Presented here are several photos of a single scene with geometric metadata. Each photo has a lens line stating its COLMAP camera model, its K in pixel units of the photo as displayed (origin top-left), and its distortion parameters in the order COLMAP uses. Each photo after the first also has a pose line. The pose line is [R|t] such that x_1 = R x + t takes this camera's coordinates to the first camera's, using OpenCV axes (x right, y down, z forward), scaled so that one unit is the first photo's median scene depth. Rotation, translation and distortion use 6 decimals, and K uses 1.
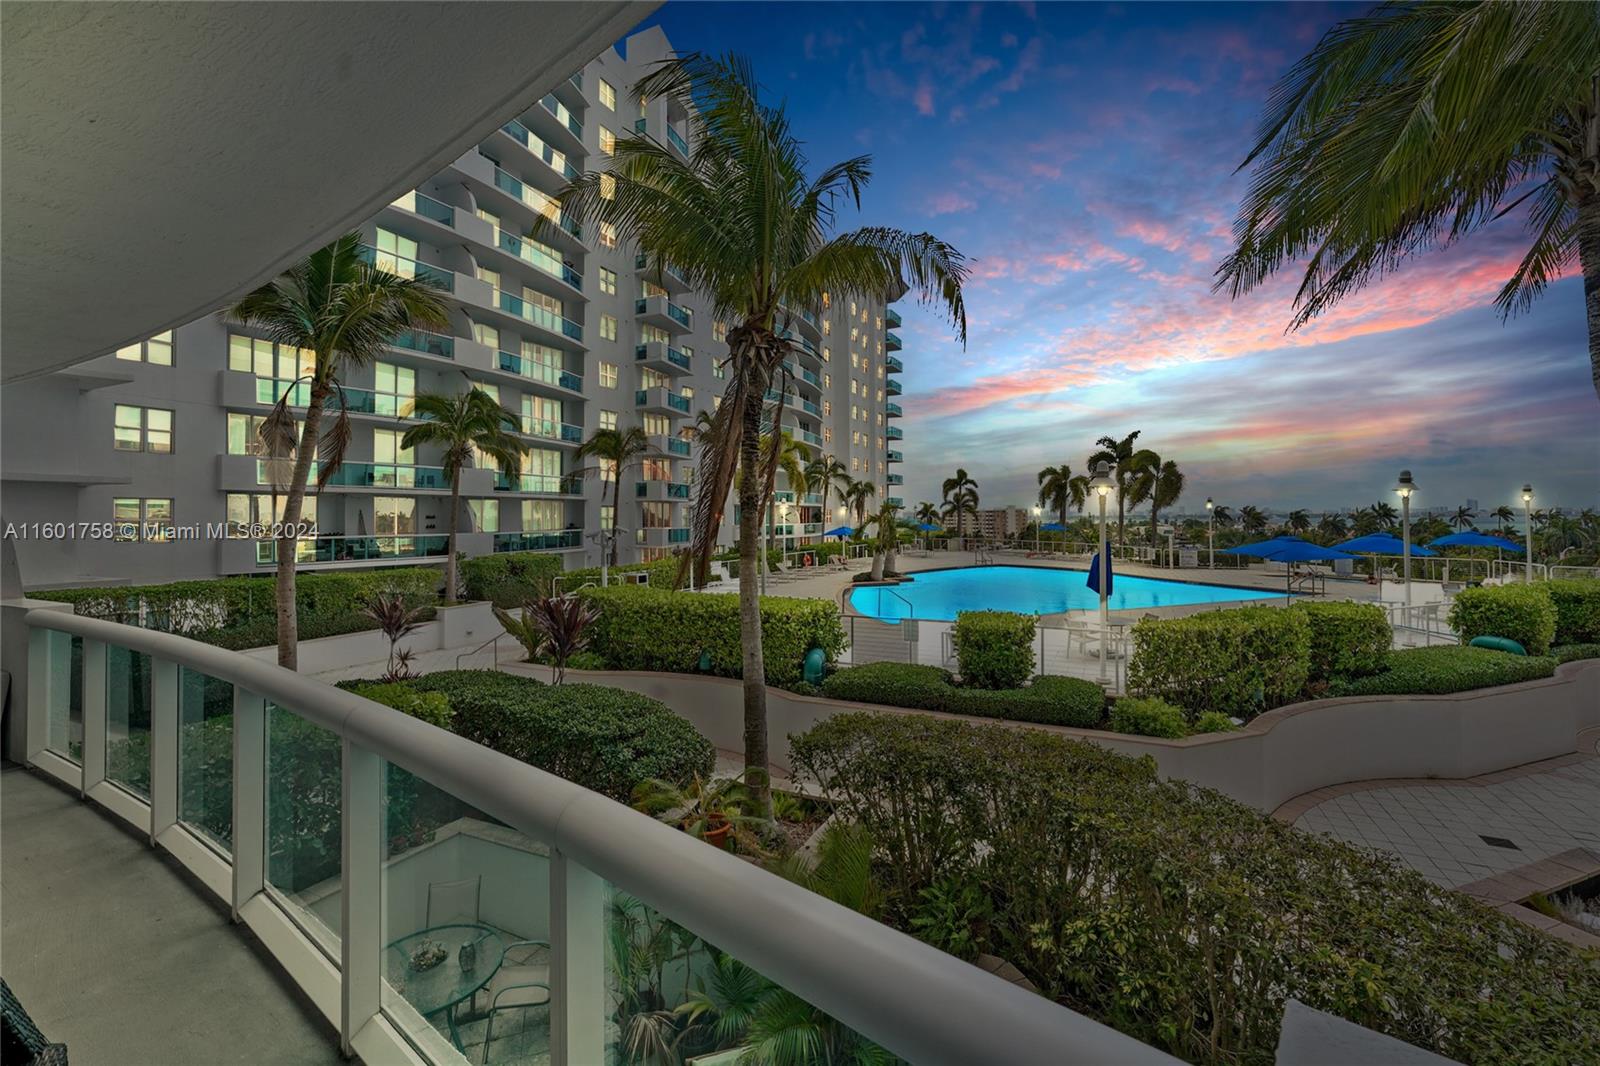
lens RADIAL K [[657.2, 0, 805.8], [0, 657.2, 528.3], [0, 0, 1]] dist [-0.002547, 0.000171]
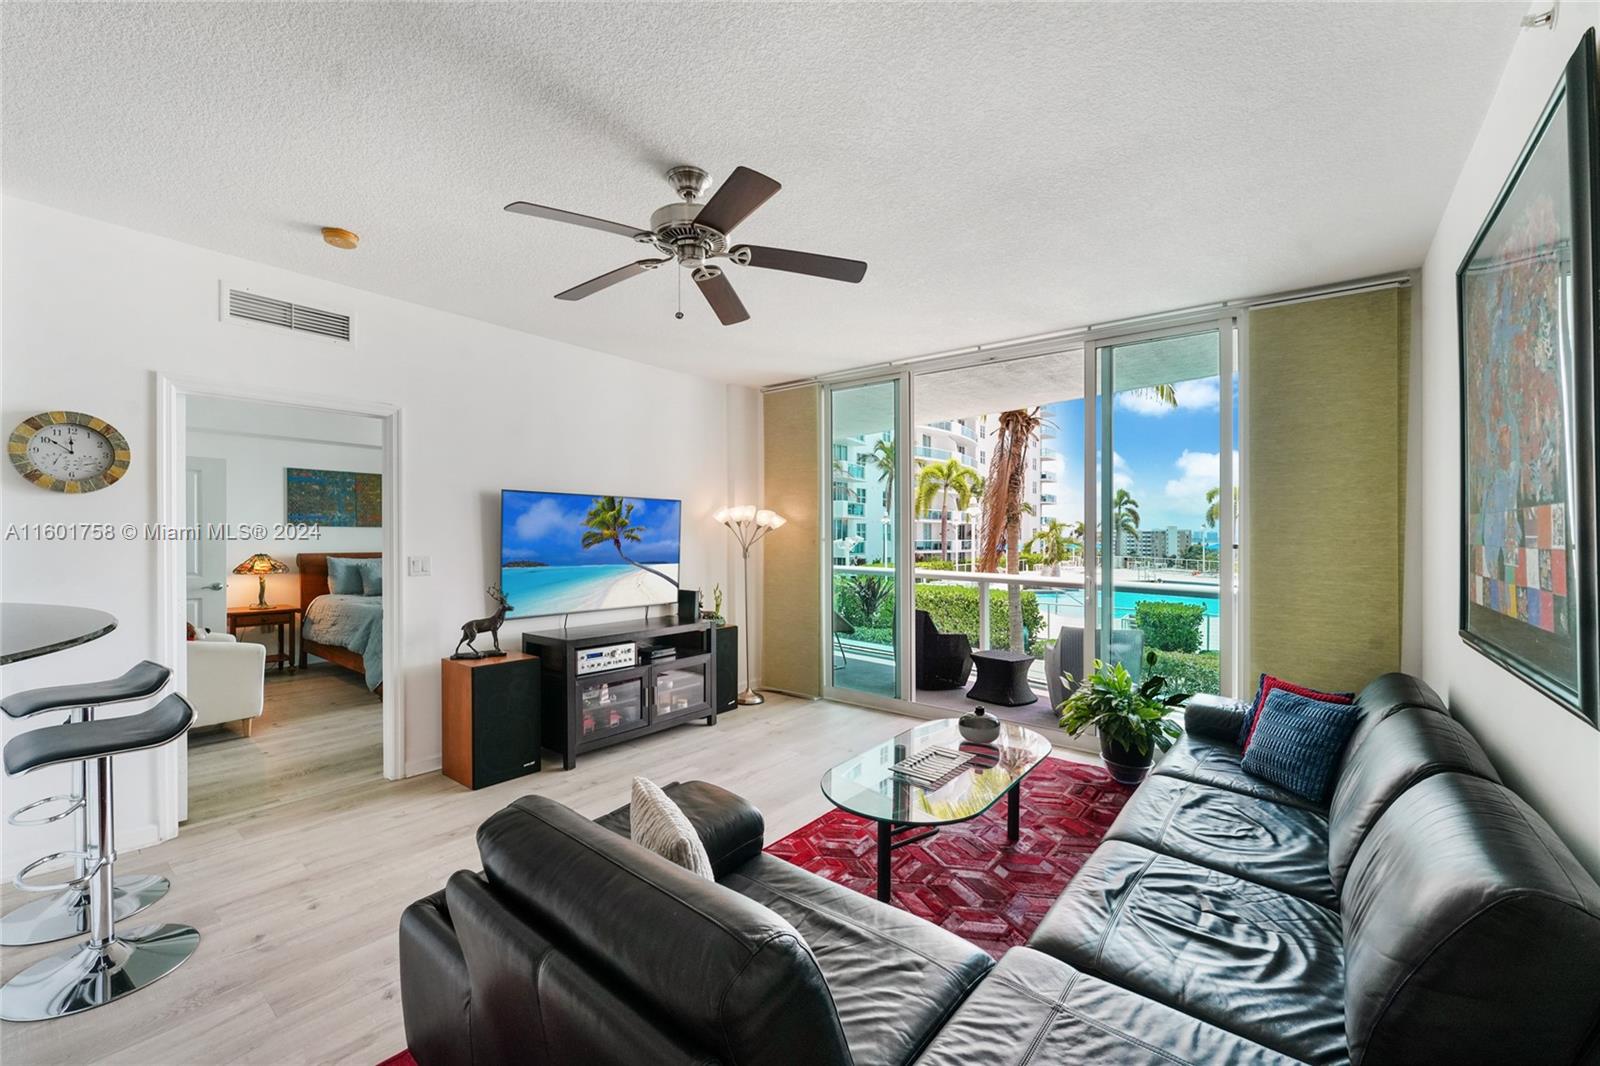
lens RADIAL K [[643.9, 0, 782.5], [0, 643.9, 549.1], [0, 0, 1]] dist [0.007240, 0.000020]
pose [[0.971664, 0.020626, -0.235463, -0.039933], [-0.019203, 0.999781, 0.008336, 0.005077], [0.235583, -0.003578, 0.971848, -0.109440]]
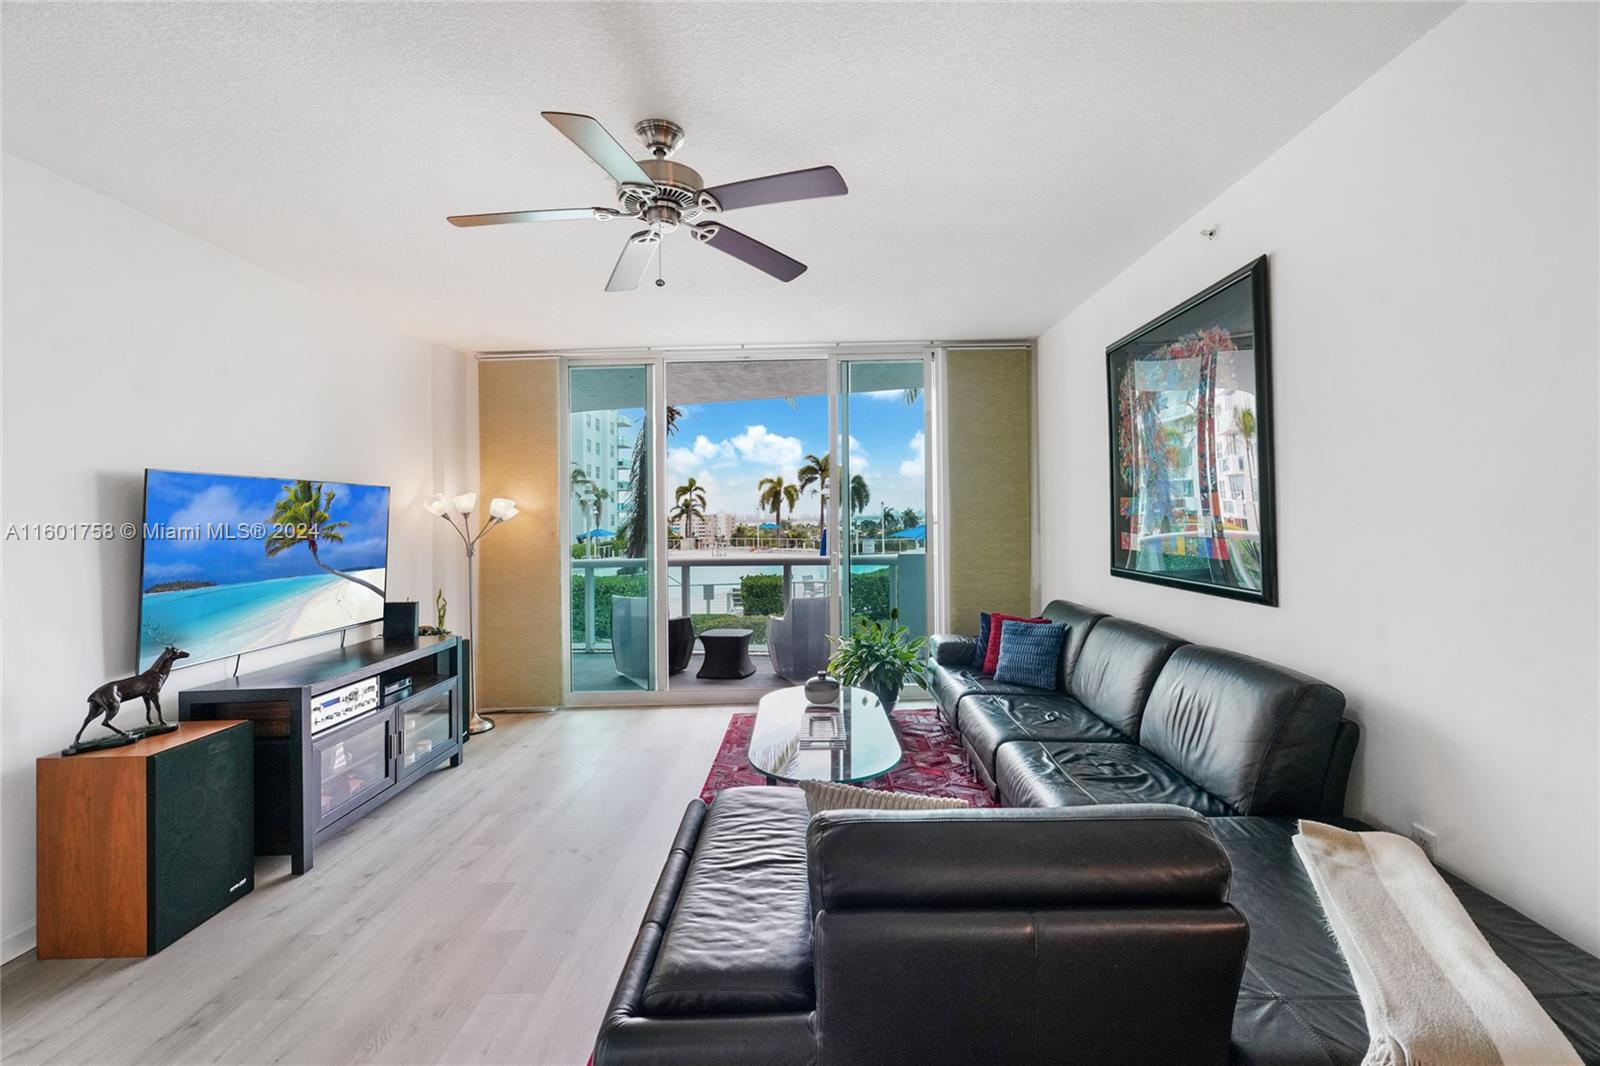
lens RADIAL K [[657.2, 0, 805.8], [0, 657.2, 528.3], [0, 0, 1]] dist [-0.002547, 0.000171]
pose [[0.905516, -0.020675, 0.423808, -0.067377], [0.023833, 0.999714, -0.002152, 0.004969], [-0.423643, 0.012050, 0.905749, -0.108337]]
